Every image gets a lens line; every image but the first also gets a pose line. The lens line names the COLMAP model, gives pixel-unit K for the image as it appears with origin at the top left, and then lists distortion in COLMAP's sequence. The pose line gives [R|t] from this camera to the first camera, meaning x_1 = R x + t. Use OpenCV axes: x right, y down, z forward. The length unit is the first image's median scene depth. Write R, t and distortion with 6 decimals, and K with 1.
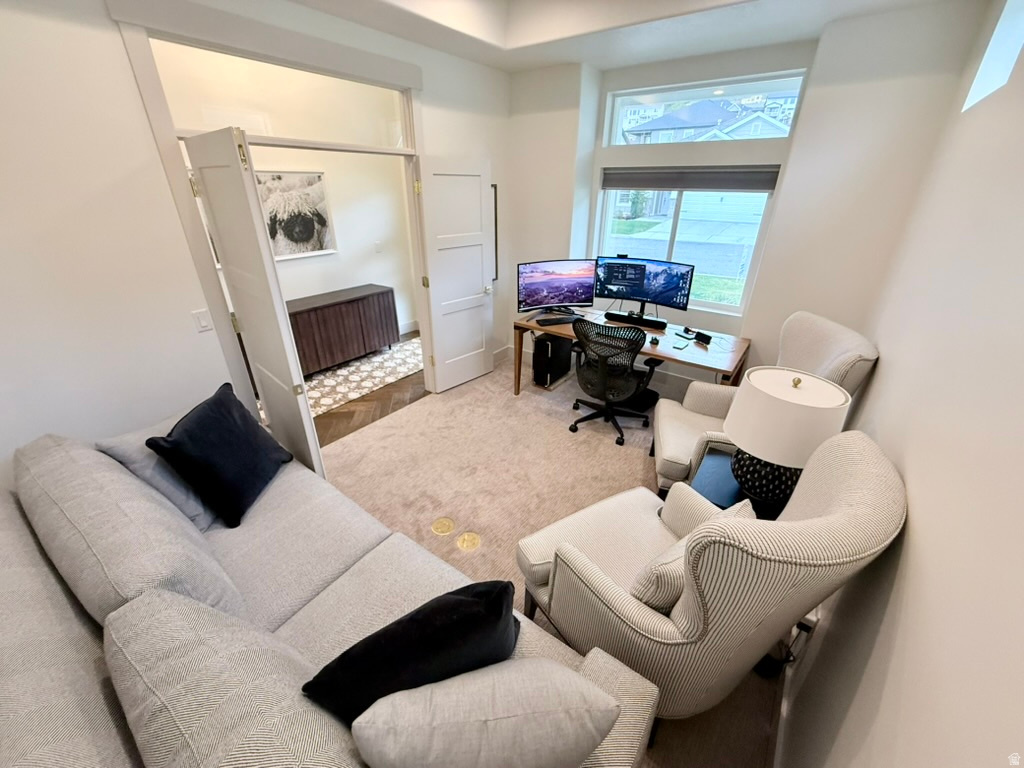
lens RADIAL K [[404.8, 0, 512.0], [0, 404.8, 384.0], [0, 0, 1]] dist [-0.000716, -0.000104]
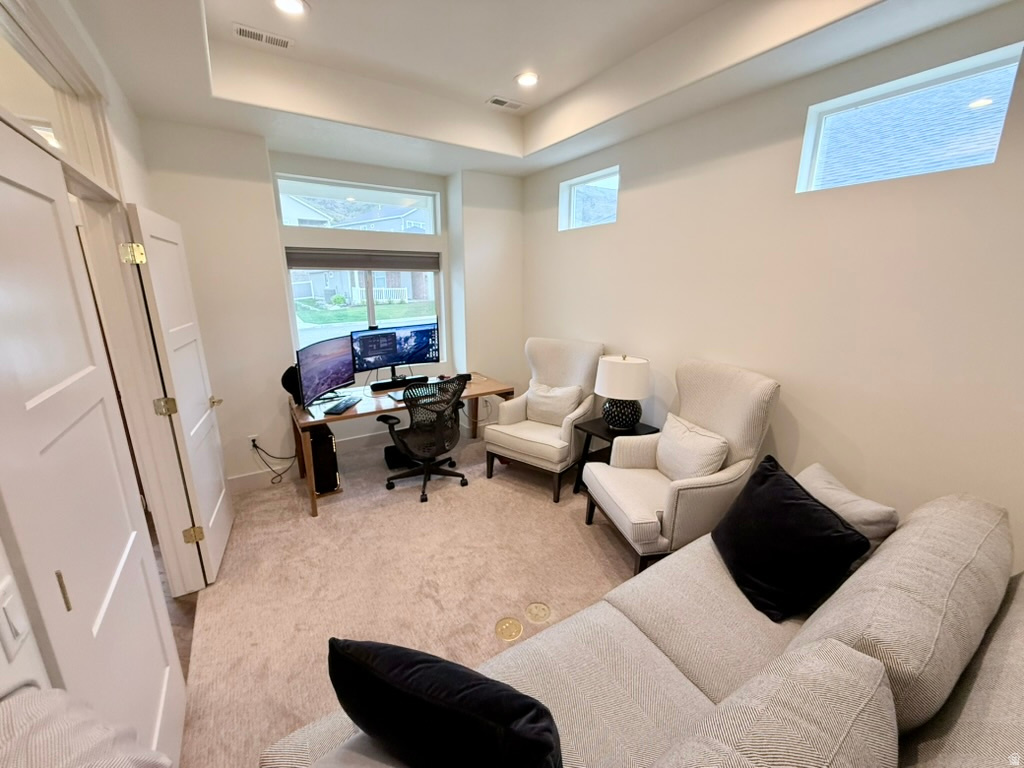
lens RADIAL K [[404.8, 0, 512.0], [0, 404.8, 384.0], [0, 0, 1]] dist [-0.000716, -0.000104]
pose [[0.352969, -0.238867, 0.904630, -0.555926], [0.417003, 0.905685, 0.076439, -0.116588], [-0.837569, 0.350253, 0.419287, 0.319927]]
